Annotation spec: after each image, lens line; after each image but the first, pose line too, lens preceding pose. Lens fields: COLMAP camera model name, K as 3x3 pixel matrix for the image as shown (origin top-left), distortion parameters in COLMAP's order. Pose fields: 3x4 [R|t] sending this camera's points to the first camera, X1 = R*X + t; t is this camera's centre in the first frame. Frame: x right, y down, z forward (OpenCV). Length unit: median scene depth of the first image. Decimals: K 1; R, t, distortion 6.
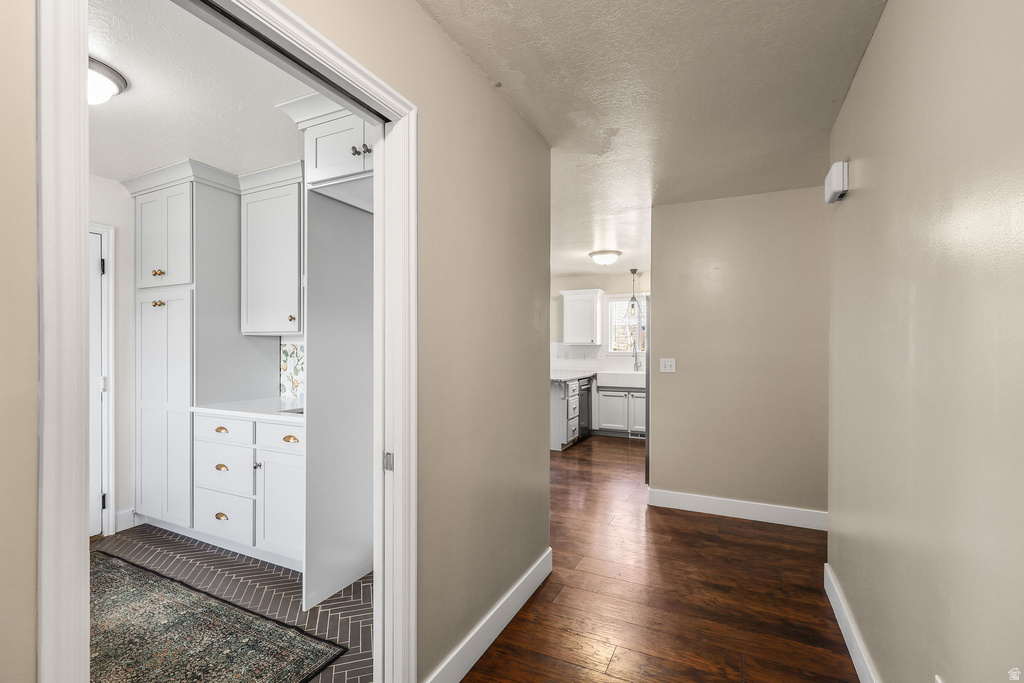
lens RADIAL K [[457.1, 0, 508.2], [0, 457.1, 343.4], [0, 0, 1]] dist [-0.002124, 0.000527]
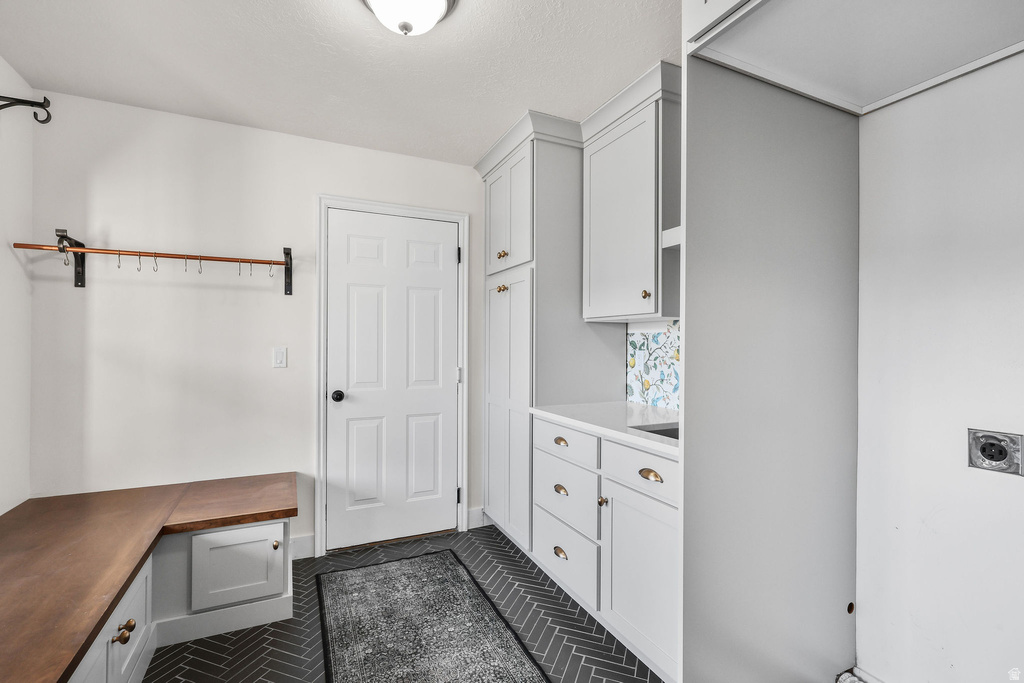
lens RADIAL K [[457.1, 0, 508.2], [0, 457.1, 343.4], [0, 0, 1]] dist [-0.002124, 0.000527]
pose [[0.772425, 0.004679, -0.635089, -0.187171], [-0.000830, 0.999979, 0.006359, 0.016280], [0.635106, -0.004384, 0.772413, 0.315399]]
